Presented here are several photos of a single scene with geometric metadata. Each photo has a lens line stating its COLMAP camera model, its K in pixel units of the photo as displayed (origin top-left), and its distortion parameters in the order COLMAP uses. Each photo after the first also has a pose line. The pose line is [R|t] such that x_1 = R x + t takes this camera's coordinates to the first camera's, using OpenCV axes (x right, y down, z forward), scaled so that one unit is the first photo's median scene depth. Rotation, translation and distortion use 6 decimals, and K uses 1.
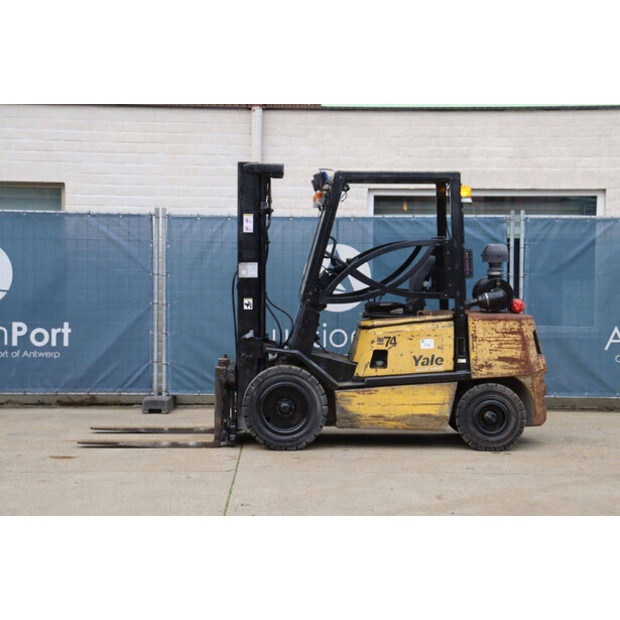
lens RADIAL K [[1456.8, 0, 309.5], [0, 1456.8, 310.7], [0, 0, 1]] dist [0.439555, 0.000000]
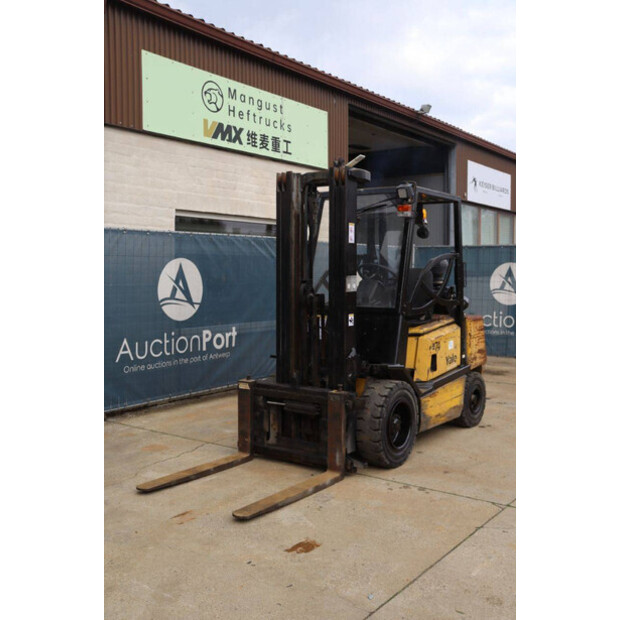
lens RADIAL K [[682.7, 0, 311.8], [0, 682.7, 315.5], [0, 0, 1]] dist [-0.017358, 0.000000]
pose [[0.598475, -0.058802, 0.798980, -0.409233], [0.035610, 0.998270, 0.046795, -0.029069], [-0.800350, 0.000447, 0.599534, 0.766797]]
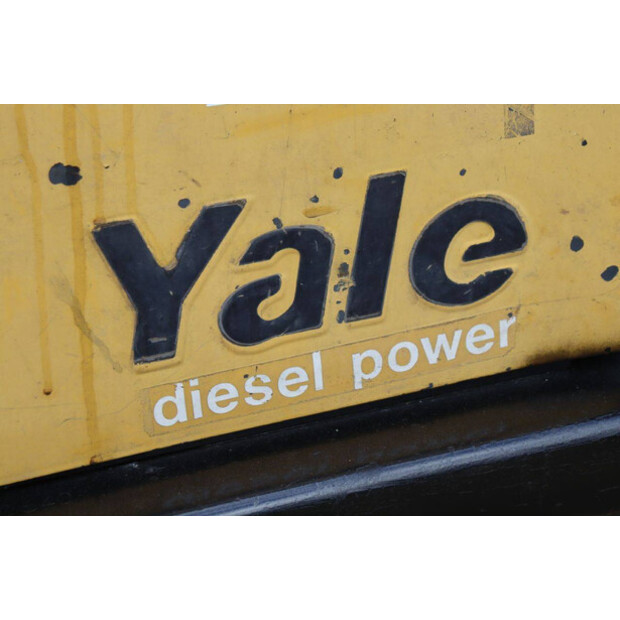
lens RADIAL K [[1461.6, 0, 309.3], [0, 1461.6, 312.6], [0, 0, 1]] dist [0.407638, 0.000000]
pose [[0.964180, -0.113544, 0.239719, 0.063989], [0.008946, 0.917154, 0.398432, 0.008670], [-0.265099, -0.382016, 0.885317, 0.937995]]
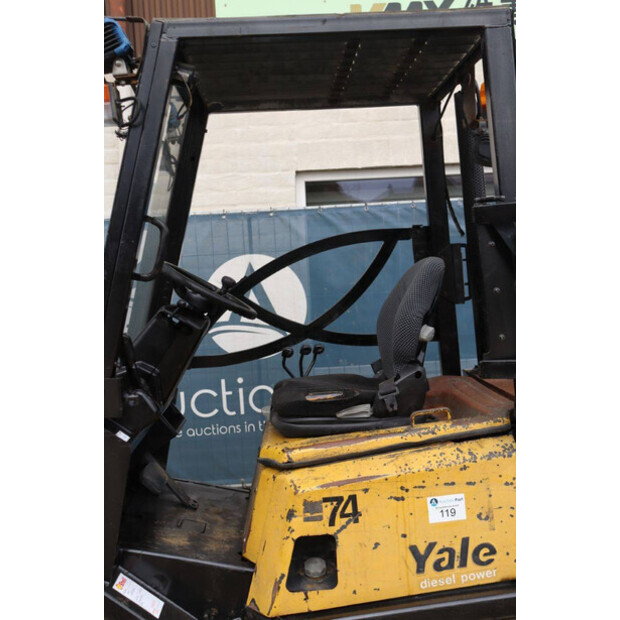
lens RADIAL K [[770.9, 0, 315.0], [0, 770.9, 309.4], [0, 0, 1]] dist [0.017478, 0.000000]
pose [[0.997808, -0.063263, 0.019411, 0.048459], [0.063077, 0.997958, 0.010049, -0.028595], [-0.020007, -0.008803, 0.999761, 0.816172]]
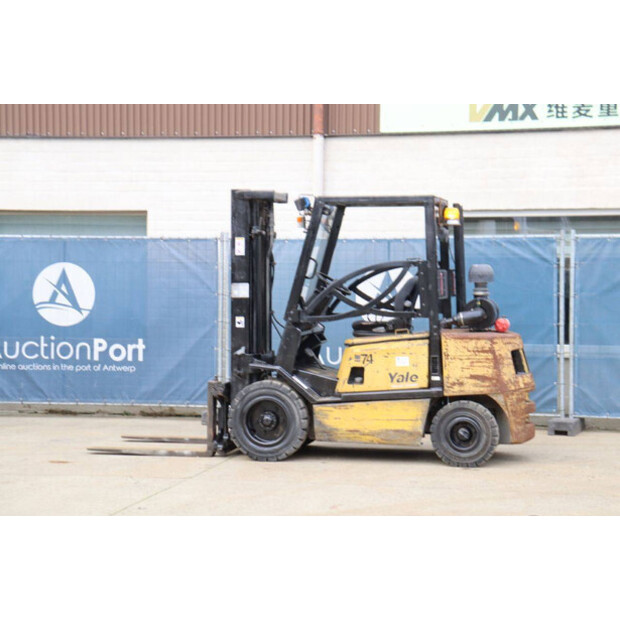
lens RADIAL K [[1461.6, 0, 304.1], [0, 1461.6, 306.6], [0, 0, 1]] dist [0.407638, 0.000000]
pose [[0.969611, 0.001011, -0.244648, 0.266427], [-0.005071, 0.999860, -0.015965, 0.000827], [0.244598, 0.016720, 0.969480, -0.021528]]
